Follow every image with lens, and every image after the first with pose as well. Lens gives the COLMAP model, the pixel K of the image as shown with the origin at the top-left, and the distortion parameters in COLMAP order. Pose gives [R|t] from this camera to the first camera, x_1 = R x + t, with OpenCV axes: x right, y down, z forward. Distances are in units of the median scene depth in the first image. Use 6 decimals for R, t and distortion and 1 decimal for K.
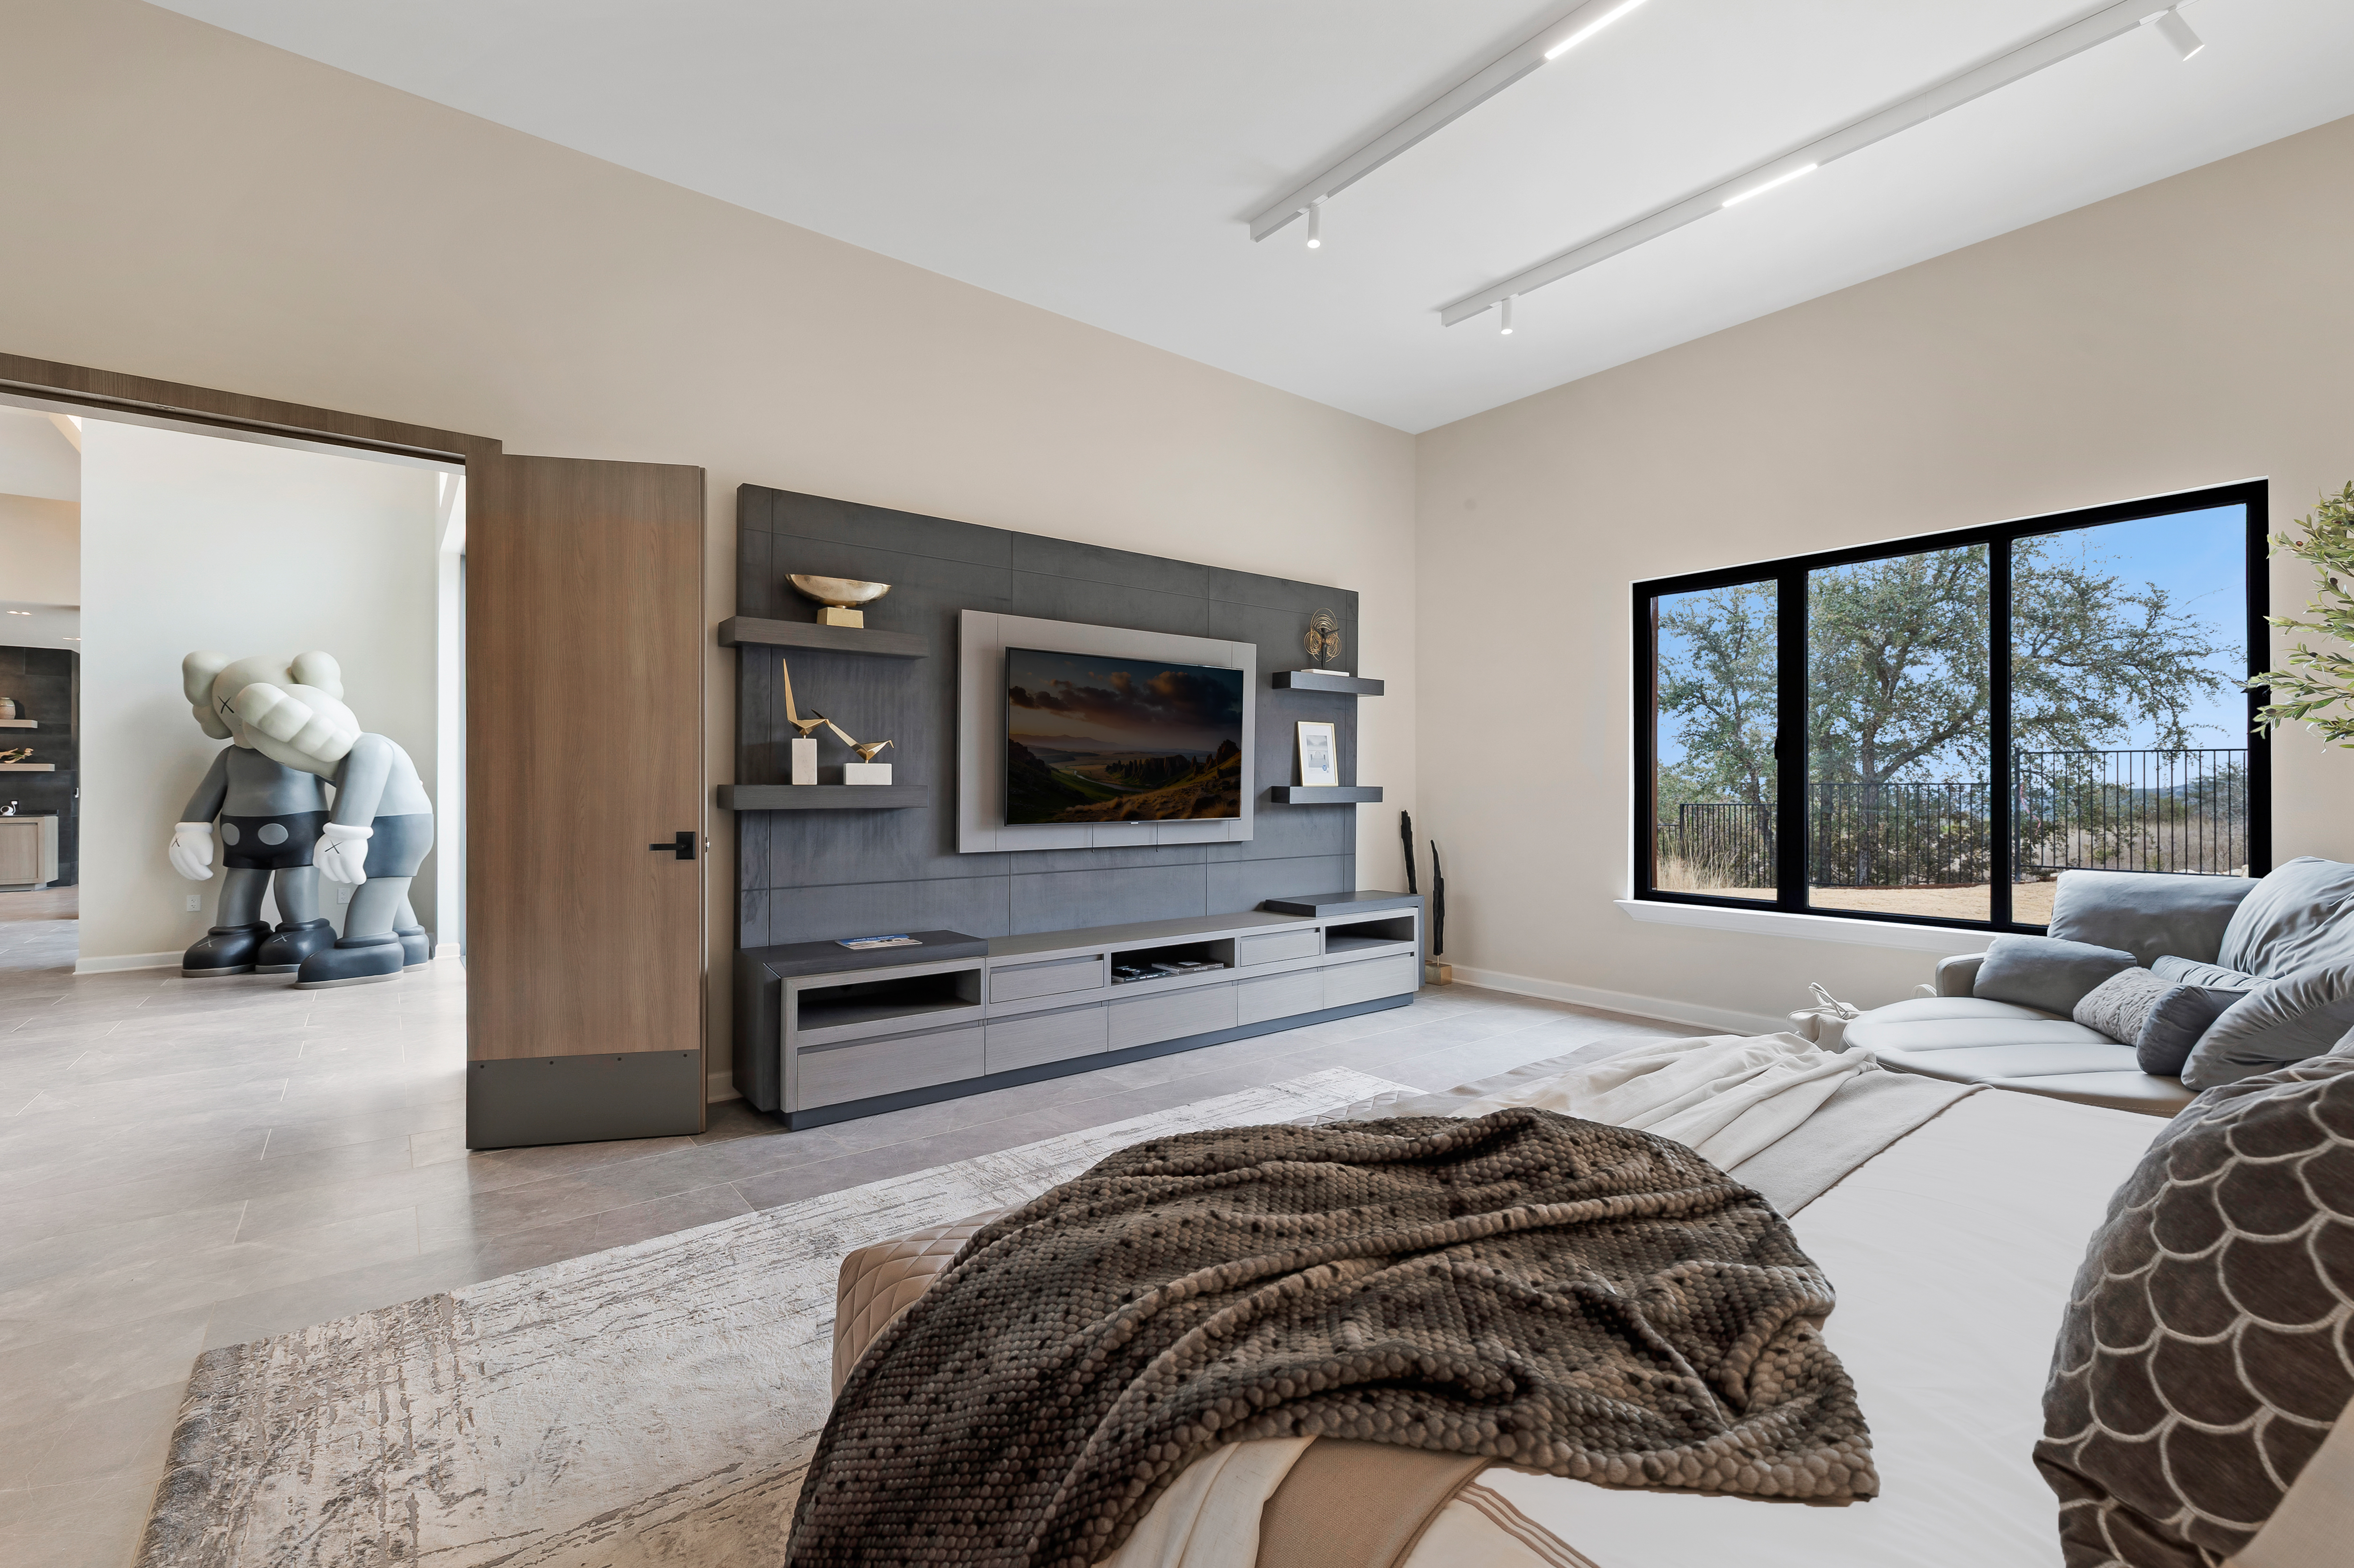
lens RADIAL K [[998.9, 0, 1144.6], [0, 998.9, 785.3], [0, 0, 1]] dist [-0.001773, 0.001248]
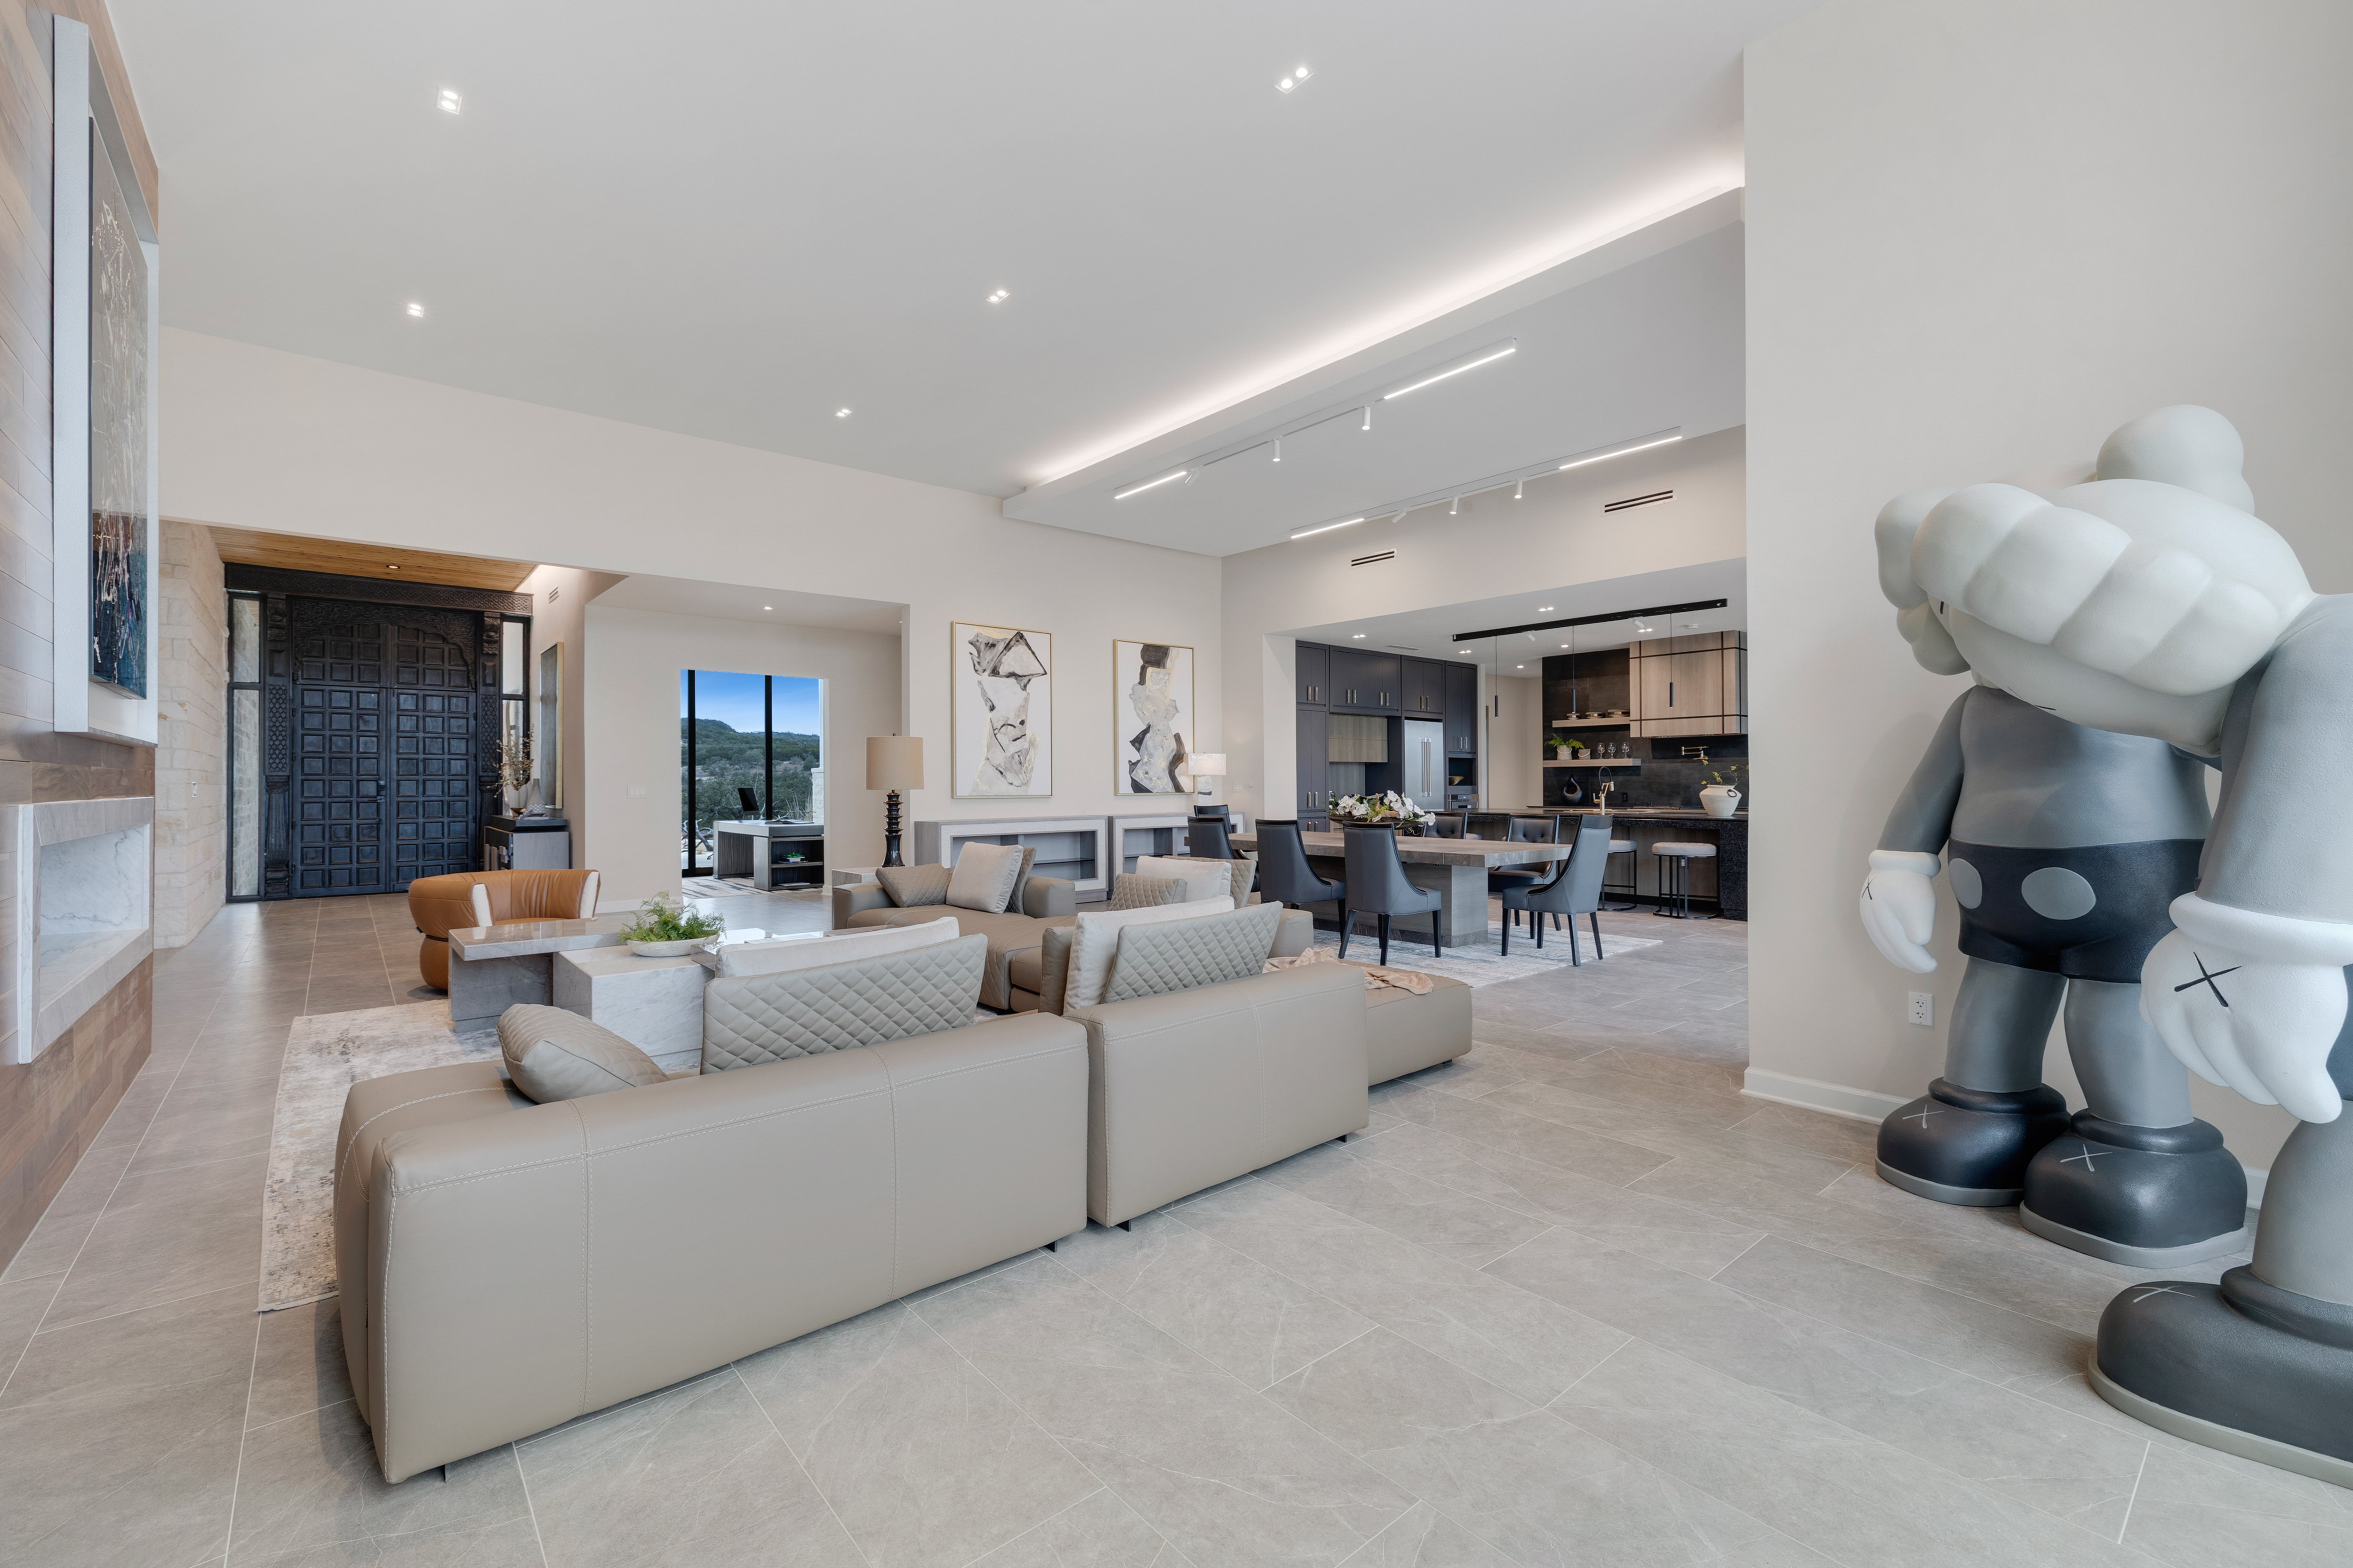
lens RADIAL K [[998.5, 0, 1167.4], [0, 998.5, 772.3], [0, 0, 1]] dist [-0.001773, 0.001248]
pose [[0.049932, -0.009718, -0.998705, -0.487633], [0.003945, 0.999947, -0.009532, 0.001950], [0.998745, -0.003464, 0.049968, 0.621138]]
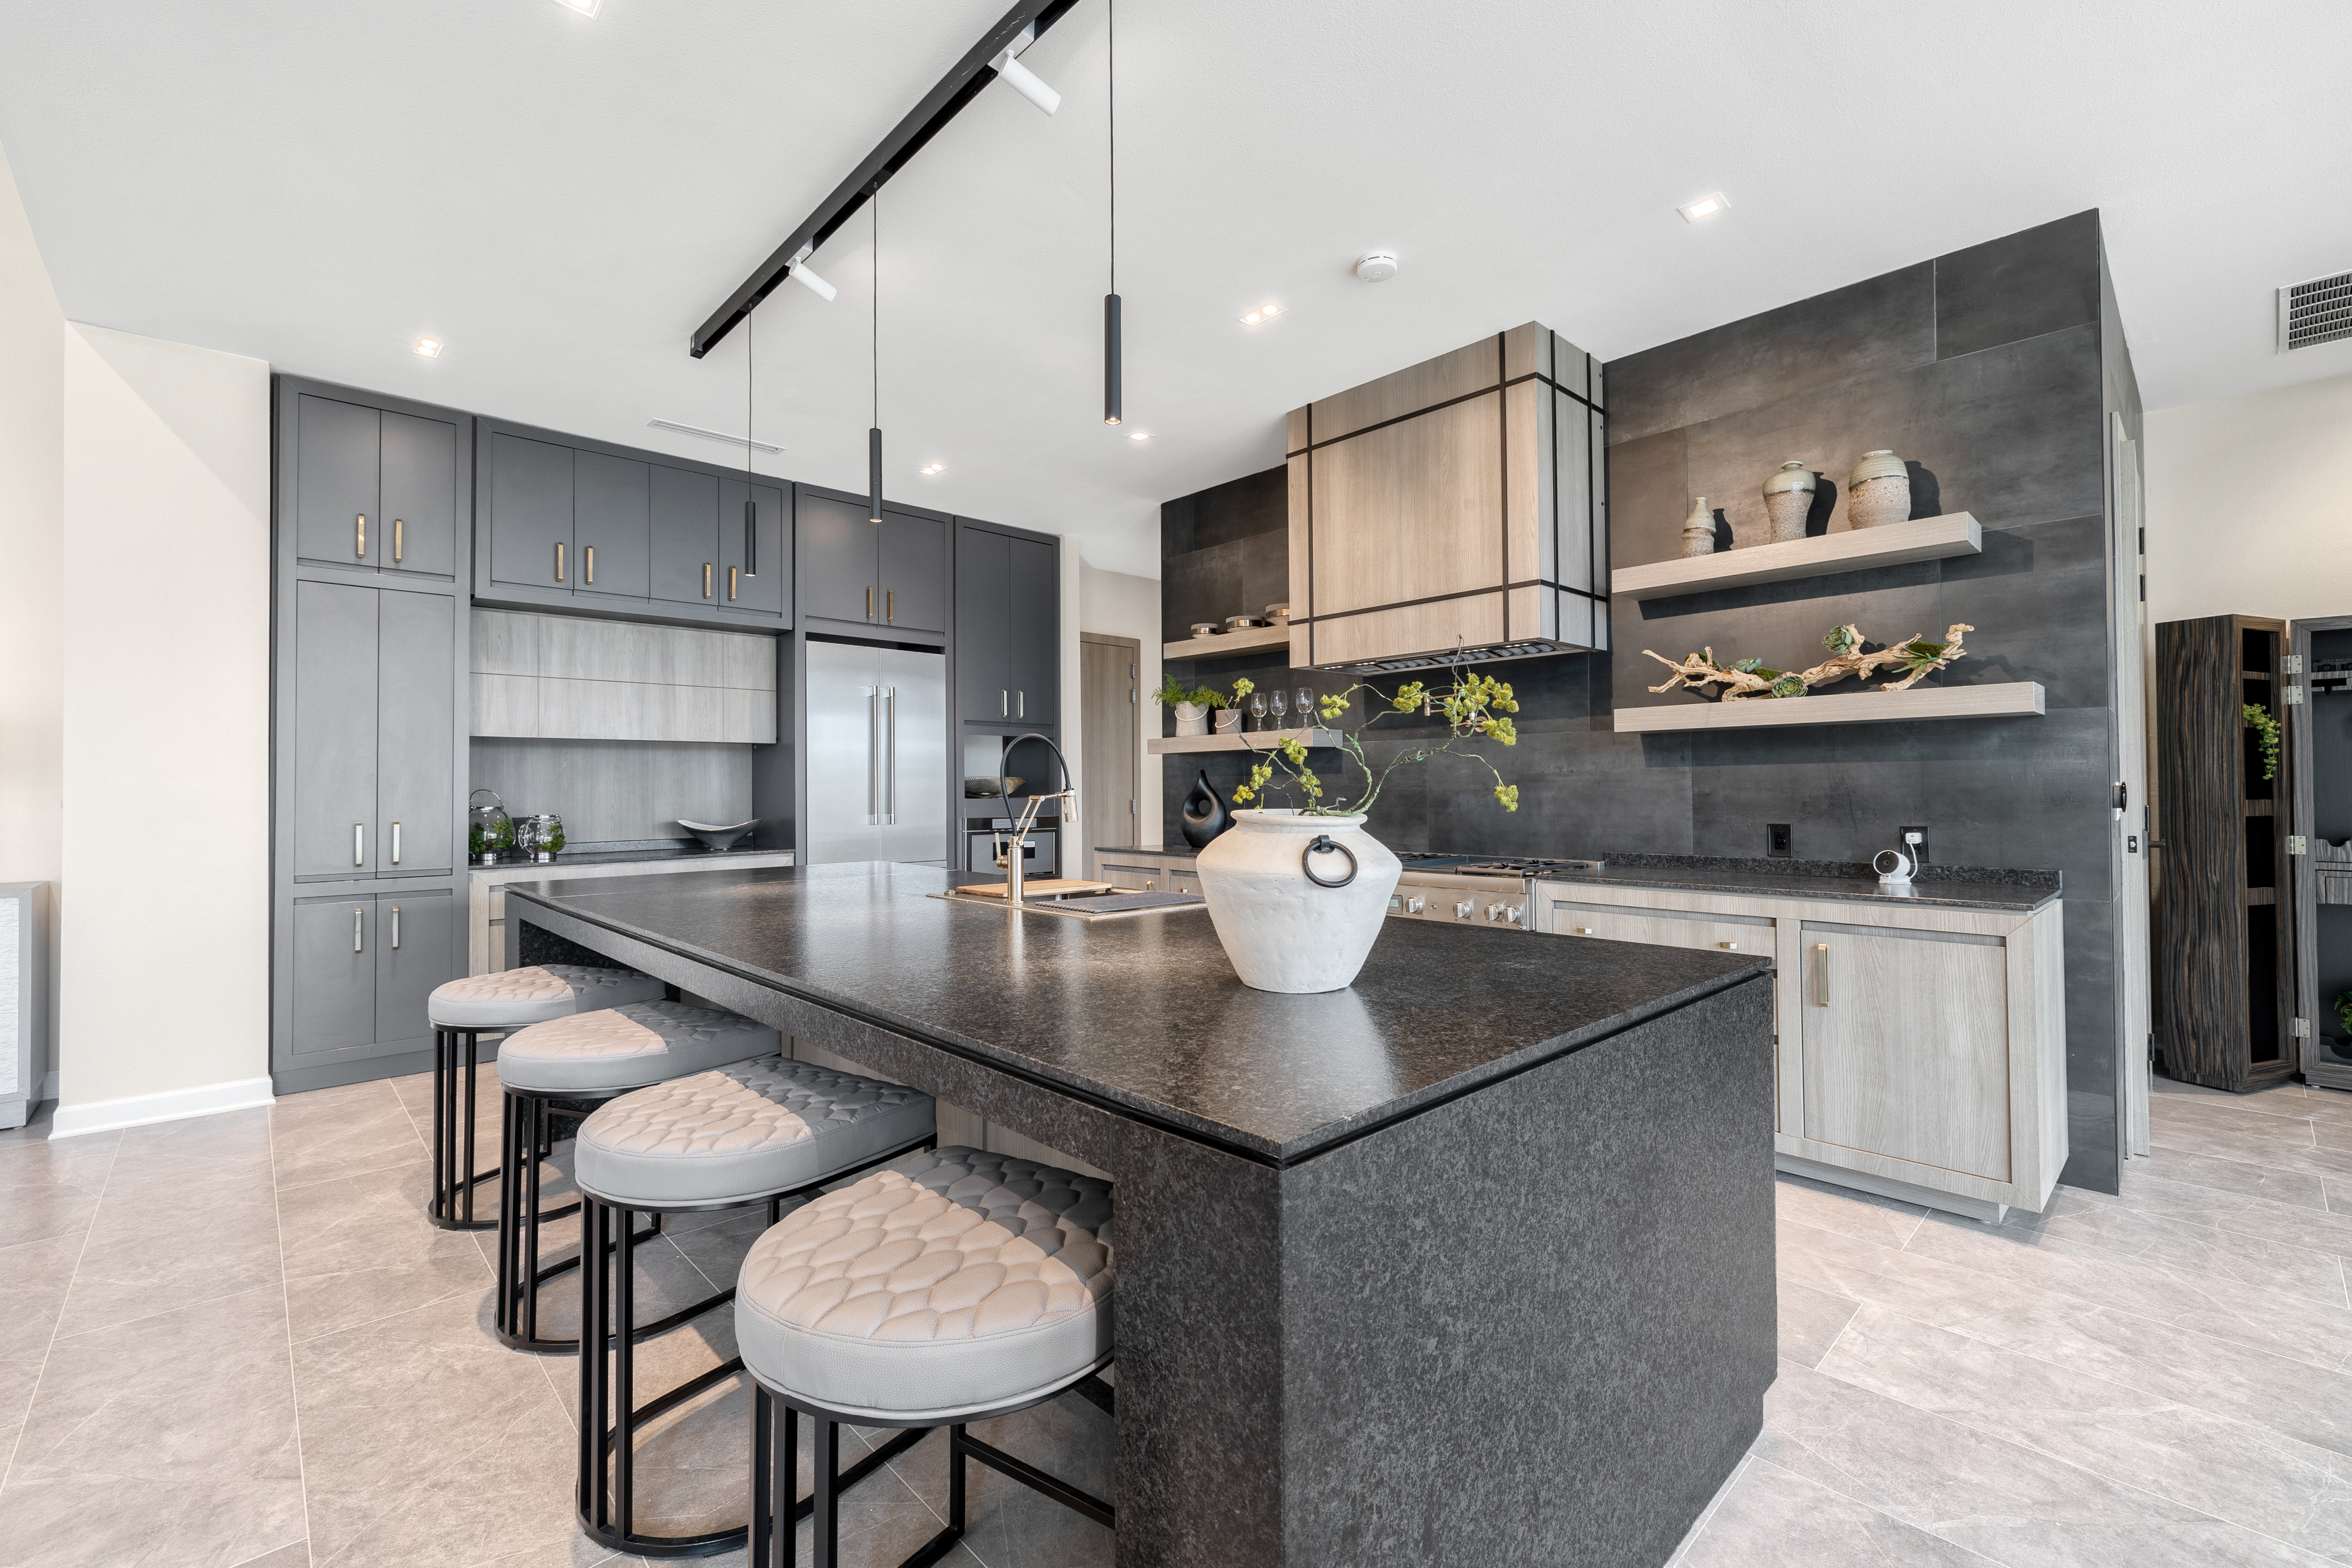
lens RADIAL K [[998.2, 0, 1170.2], [0, 998.2, 770.6], [0, 0, 1]] dist [-0.001773, 0.001248]
pose [[0.099132, -0.016255, -0.994941, -1.628709], [0.007855, 0.999848, -0.015553, 0.003254], [0.995043, -0.006273, 0.099245, 1.426581]]
